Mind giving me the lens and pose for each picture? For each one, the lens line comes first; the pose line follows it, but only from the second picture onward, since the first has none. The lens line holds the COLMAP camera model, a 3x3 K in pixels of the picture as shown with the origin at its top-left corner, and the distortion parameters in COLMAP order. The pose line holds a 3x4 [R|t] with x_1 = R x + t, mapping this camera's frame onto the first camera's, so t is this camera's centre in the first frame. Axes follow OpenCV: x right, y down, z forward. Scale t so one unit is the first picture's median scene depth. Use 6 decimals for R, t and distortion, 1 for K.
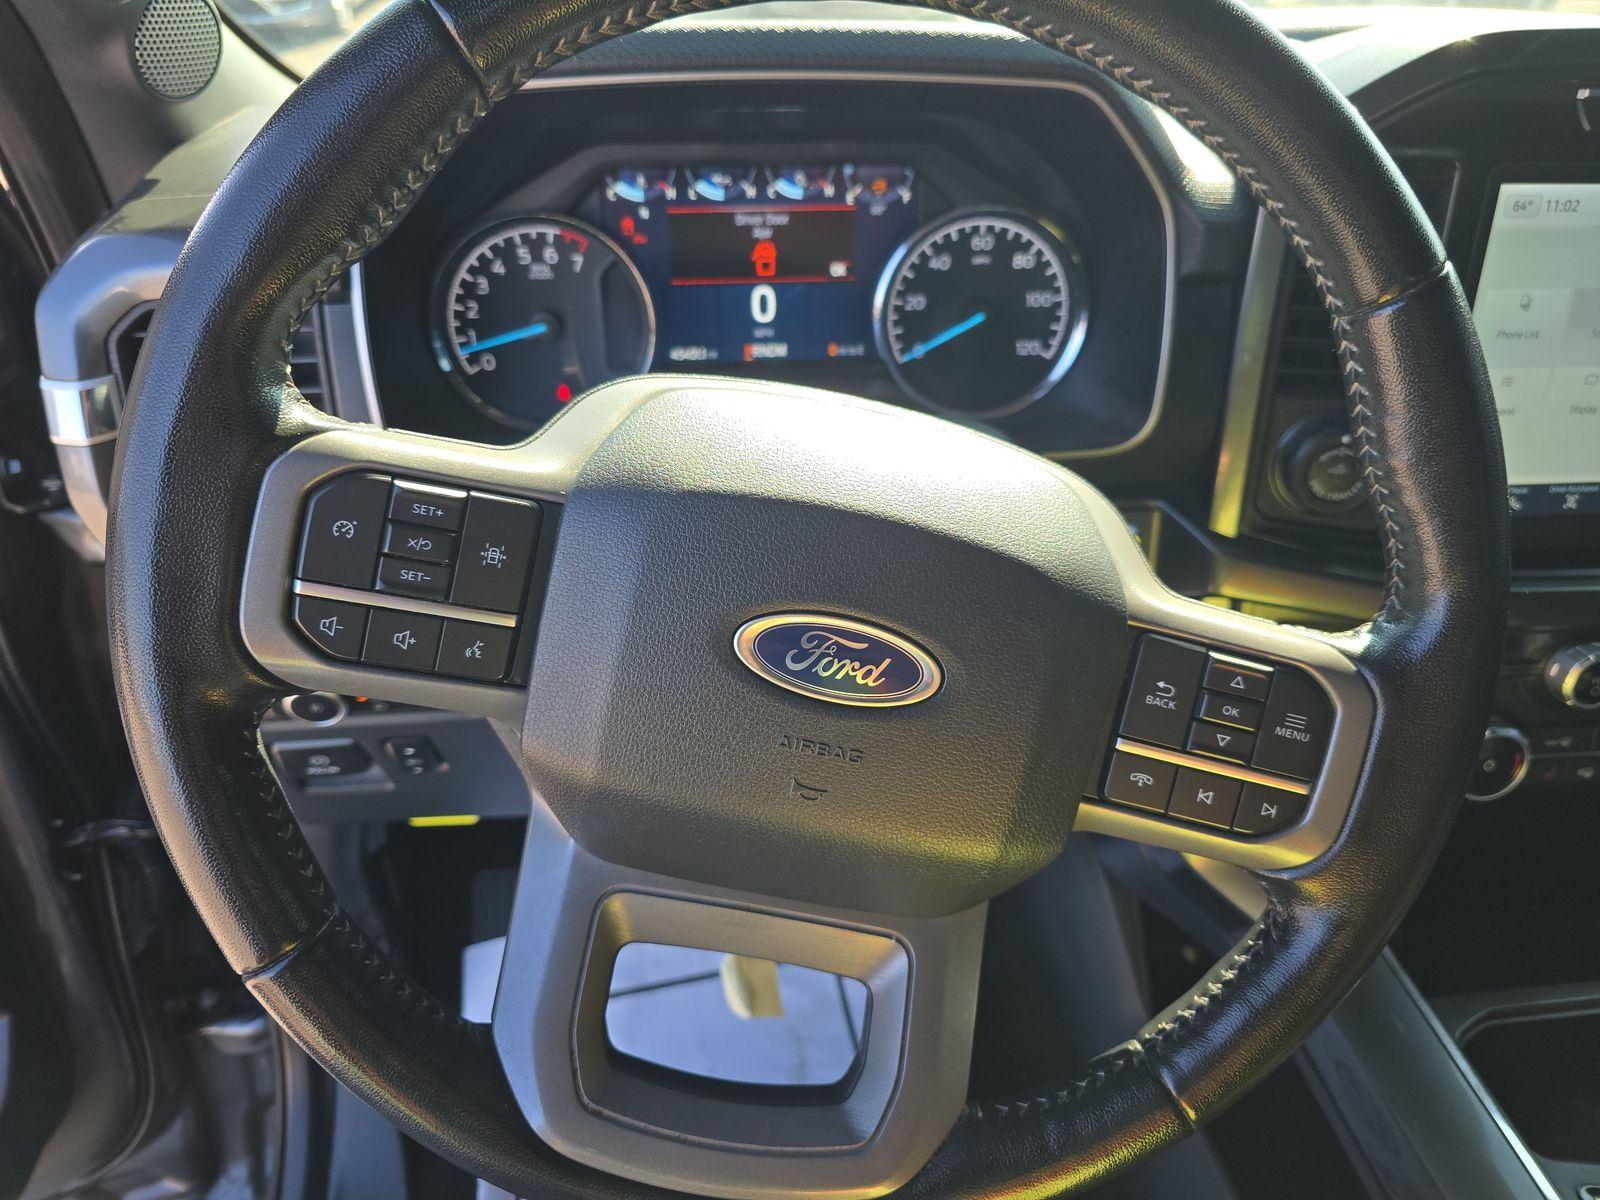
lens RADIAL K [[963.6, 0, 800.0], [0, 963.6, 600.0], [0, 0, 1]] dist [-0.020347, -0.021854]
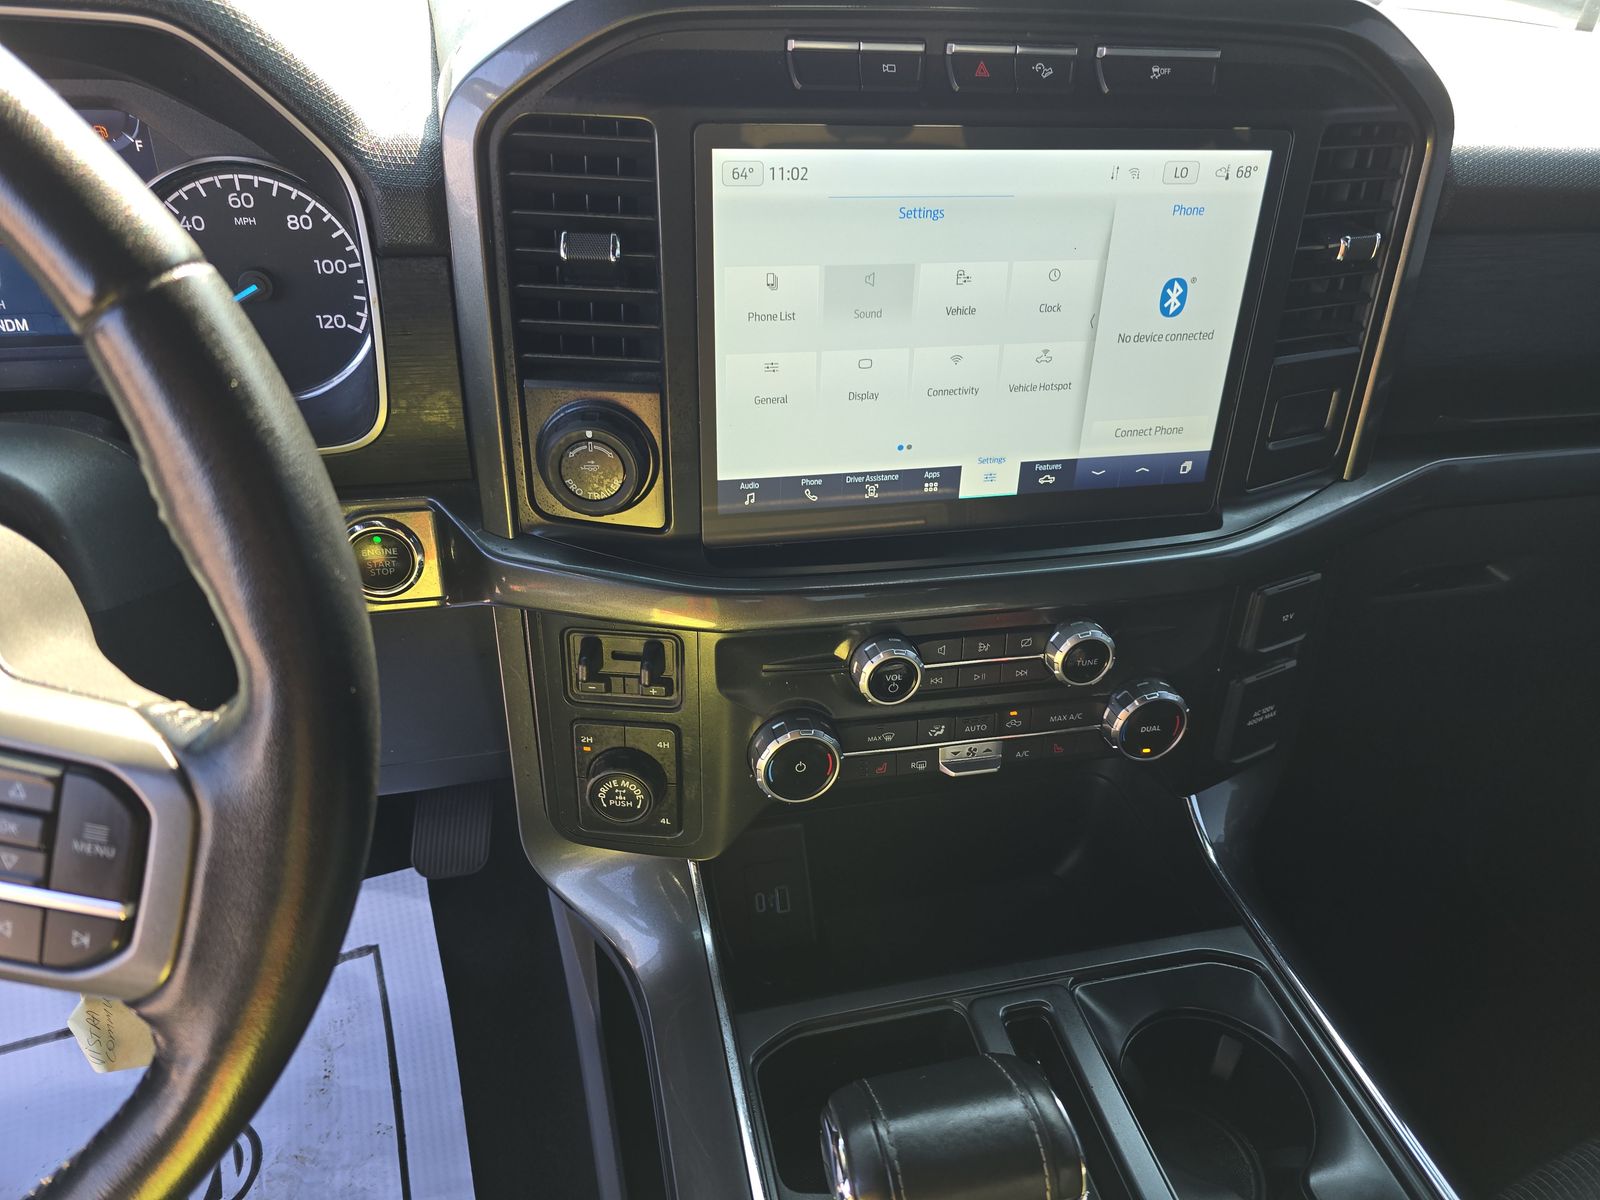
lens RADIAL K [[963.6, 0, 800.0], [0, 963.6, 600.0], [0, 0, 1]] dist [-0.020347, -0.021854]
pose [[0.976766, -0.046218, 0.209265, 0.481346], [0.033900, 0.997496, 0.062071, -0.051616], [-0.211609, -0.053535, 0.975887, 0.049250]]
